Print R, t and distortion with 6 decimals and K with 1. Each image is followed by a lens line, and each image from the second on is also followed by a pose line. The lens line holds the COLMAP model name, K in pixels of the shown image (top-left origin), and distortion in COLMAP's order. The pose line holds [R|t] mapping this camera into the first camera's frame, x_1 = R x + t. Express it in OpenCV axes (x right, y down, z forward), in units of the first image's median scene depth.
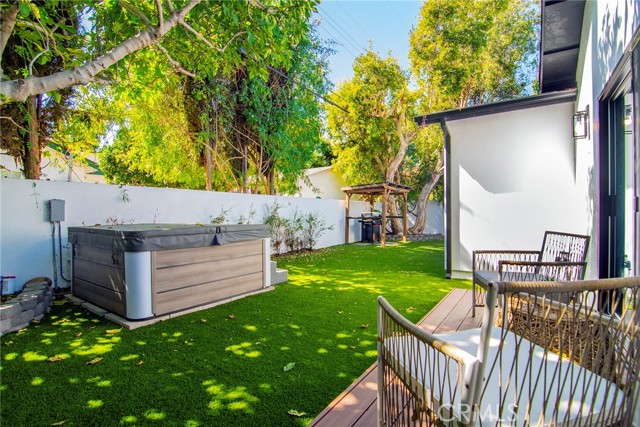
lens RADIAL K [[310.8, 0, 318.8], [0, 310.8, 215.5], [0, 0, 1]] dist [-0.005108, -0.000619]
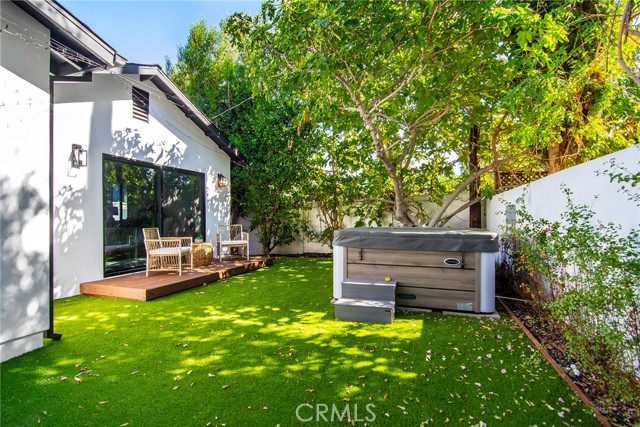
lens RADIAL K [[314.9, 0, 320.0], [0, 314.9, 213.5], [0, 0, 1]] dist [-0.003425, -0.000407]
pose [[-0.955144, 0.002346, -0.296134, 0.154439], [0.004222, 0.999975, -0.005696, -0.015535], [0.296113, -0.006690, -0.955130, 1.943777]]
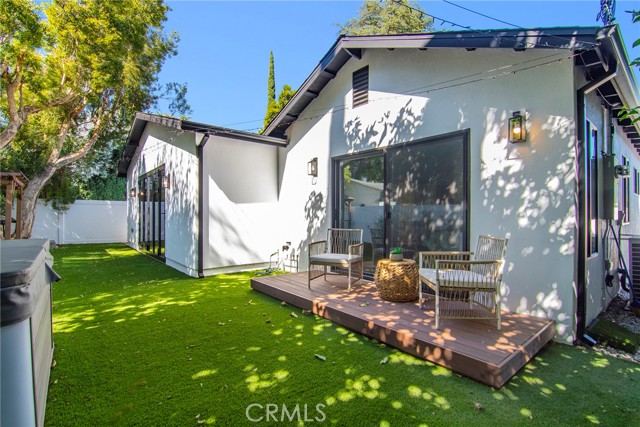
lens RADIAL K [[310.8, 0, 318.8], [0, 310.8, 215.5], [0, 0, 1]] dist [-0.005108, -0.000619]
pose [[0.253931, 0.002206, 0.967220, -0.615758], [0.002606, 0.999992, -0.002965, -0.013286], [-0.967219, 0.003273, 0.253924, 0.377504]]
